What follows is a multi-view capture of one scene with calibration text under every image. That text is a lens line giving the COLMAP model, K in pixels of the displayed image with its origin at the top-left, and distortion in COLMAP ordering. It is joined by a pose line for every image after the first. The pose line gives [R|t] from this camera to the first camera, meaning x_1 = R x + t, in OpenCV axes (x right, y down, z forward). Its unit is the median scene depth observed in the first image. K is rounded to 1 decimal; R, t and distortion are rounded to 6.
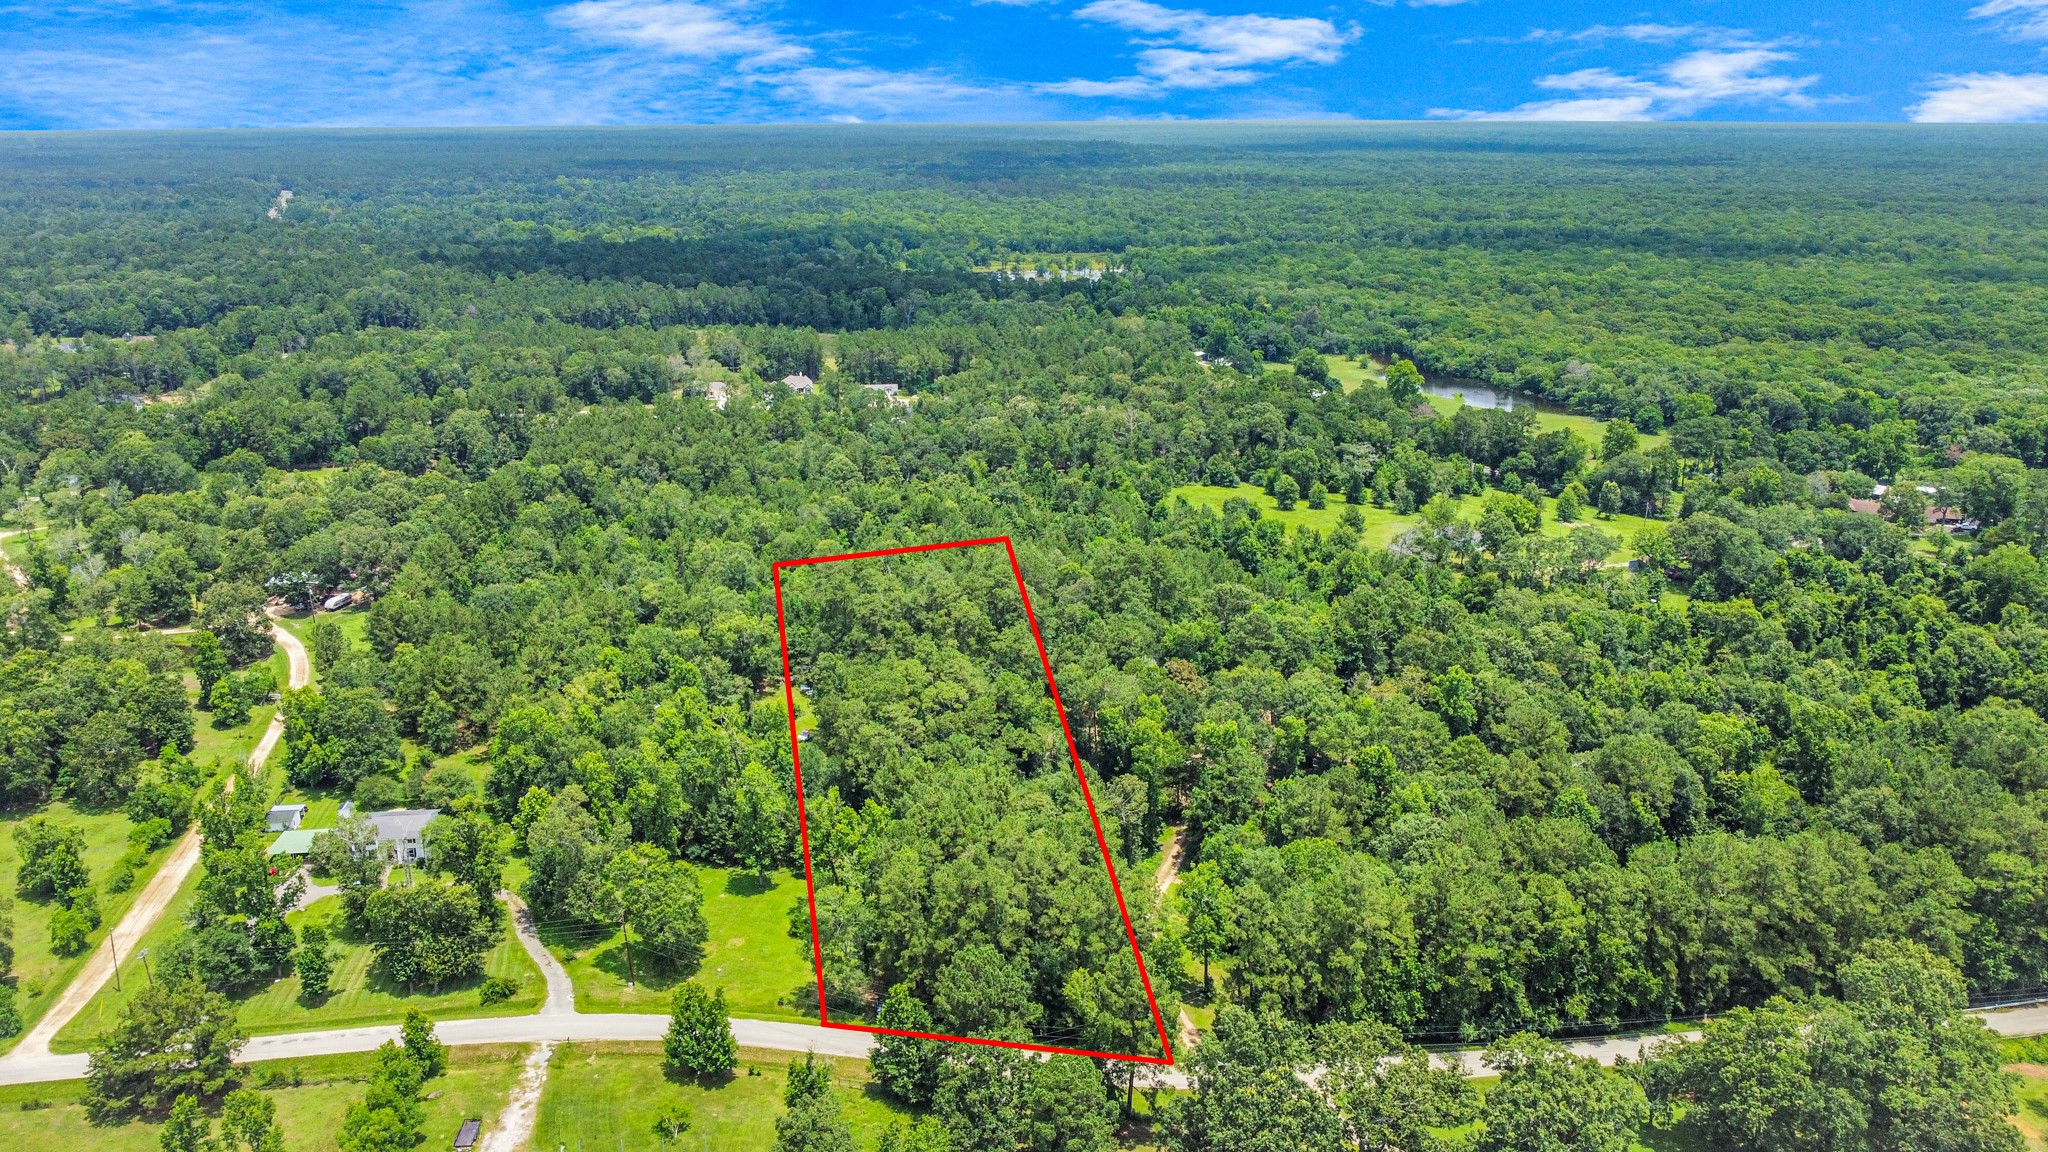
lens RADIAL K [[1568.8, 0, 1024.0], [0, 1568.8, 576.0], [0, 0, 1]] dist [-0.001439, -0.000662]
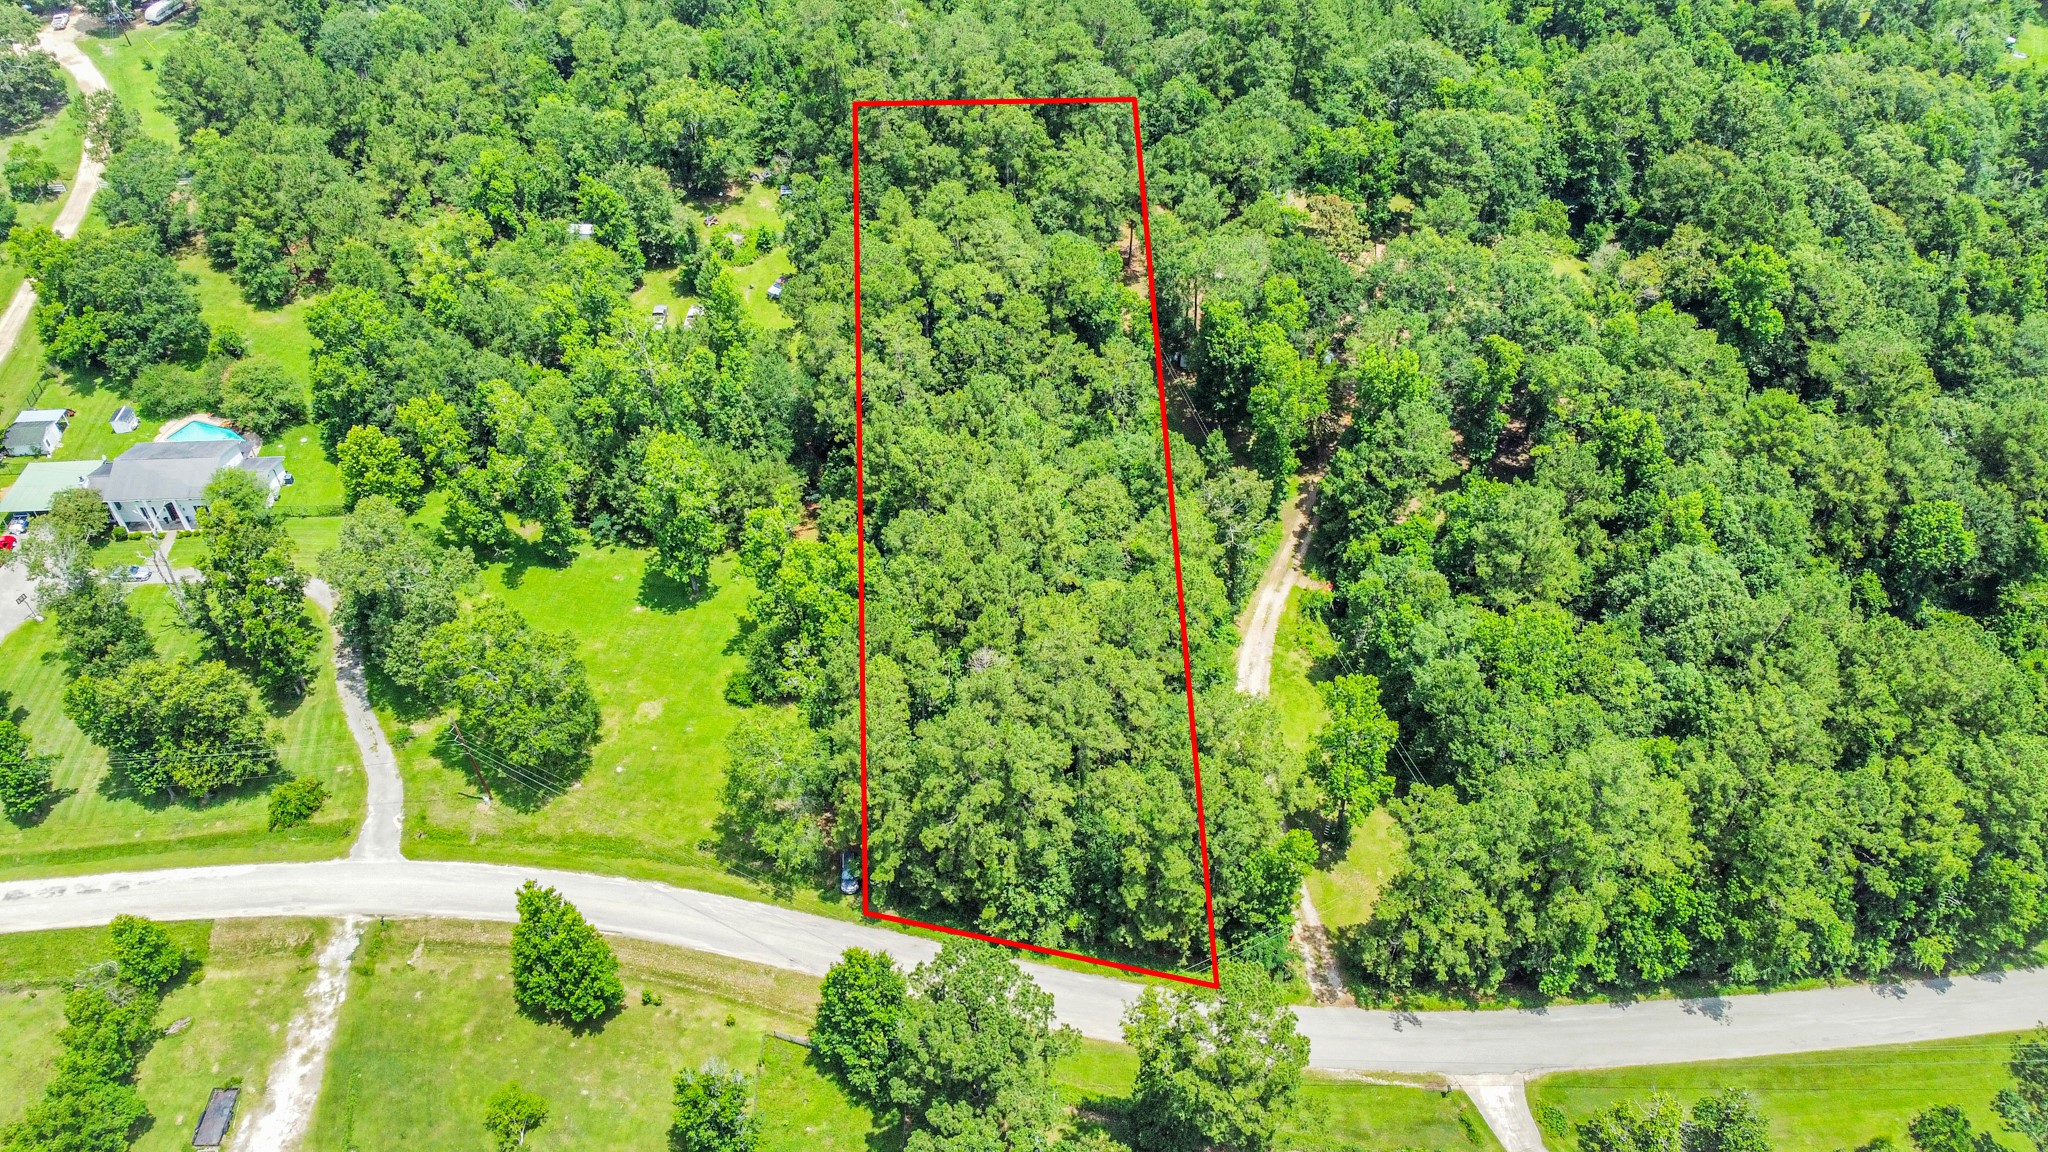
lens RADIAL K [[1568.8, 0, 1024.0], [0, 1568.8, 576.0], [0, 0, 1]] dist [-0.001439, -0.000662]
pose [[0.998204, 0.038279, -0.046087, 0.007638], [-0.014104, 0.897787, 0.440204, -0.107678], [0.058227, -0.438763, 0.896714, 0.374344]]
